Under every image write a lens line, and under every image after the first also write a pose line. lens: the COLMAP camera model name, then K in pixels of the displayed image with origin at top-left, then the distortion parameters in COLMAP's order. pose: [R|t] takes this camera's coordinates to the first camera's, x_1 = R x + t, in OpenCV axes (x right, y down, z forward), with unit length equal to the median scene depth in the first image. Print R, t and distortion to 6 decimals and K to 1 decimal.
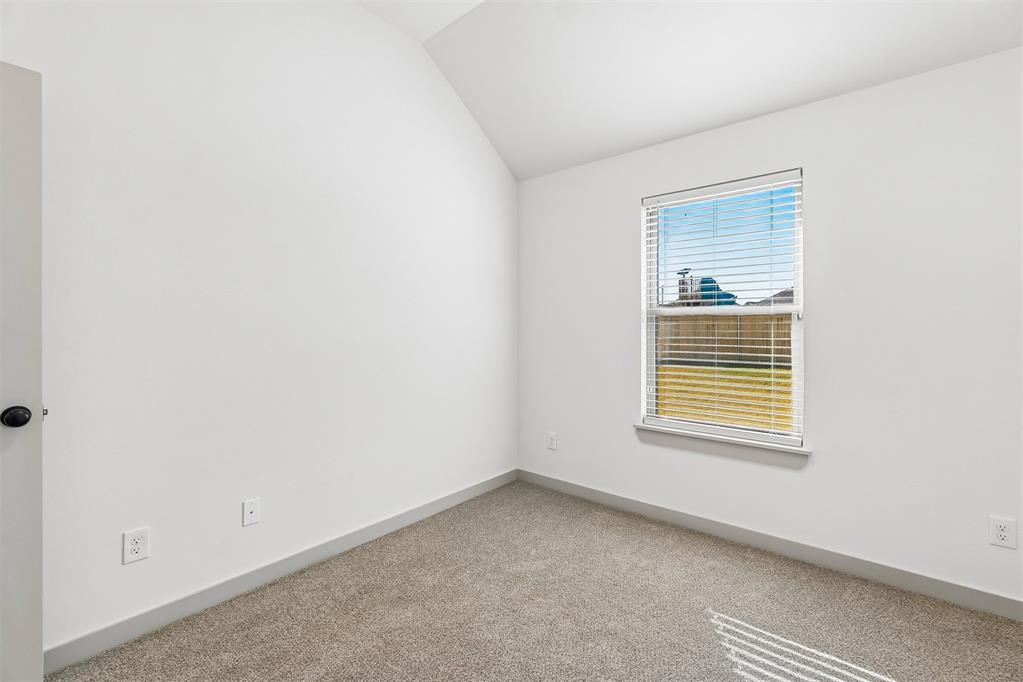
lens RADIAL K [[446.8, 0, 513.2], [0, 446.8, 337.6], [0, 0, 1]] dist [0.011740, -0.000216]
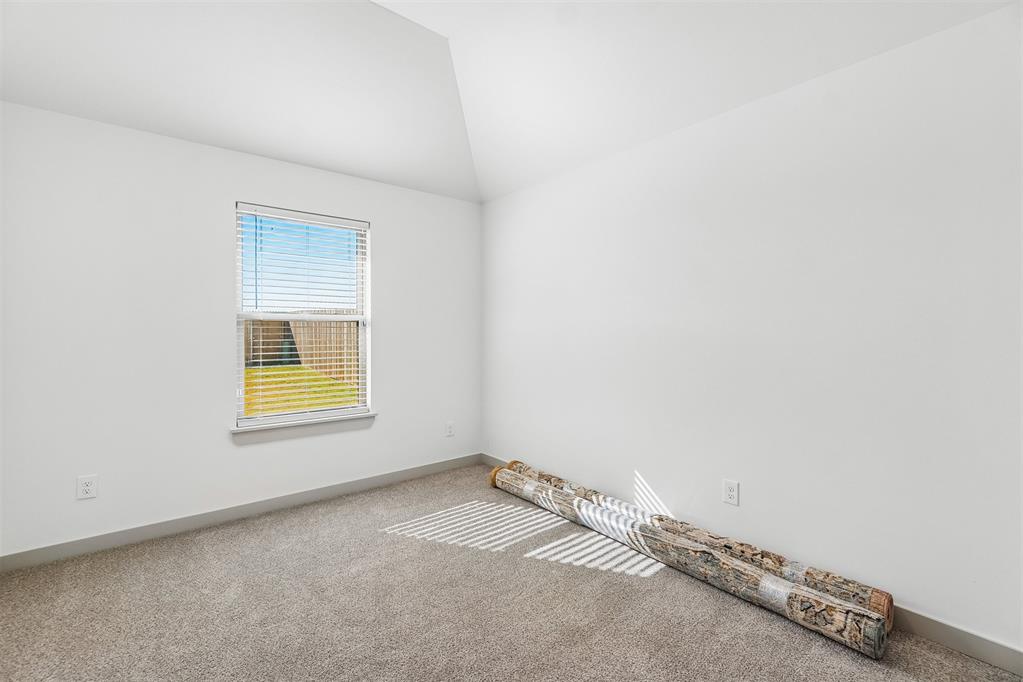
lens RADIAL K [[446.8, 0, 509.4], [0, 446.8, 341.4], [0, 0, 1]] dist [0.011740, -0.000216]
pose [[0.191456, -0.021186, 0.981273, -0.631194], [0.018593, 0.999666, 0.017955, -0.005987], [-0.981325, 0.014807, 0.191786, 0.233038]]
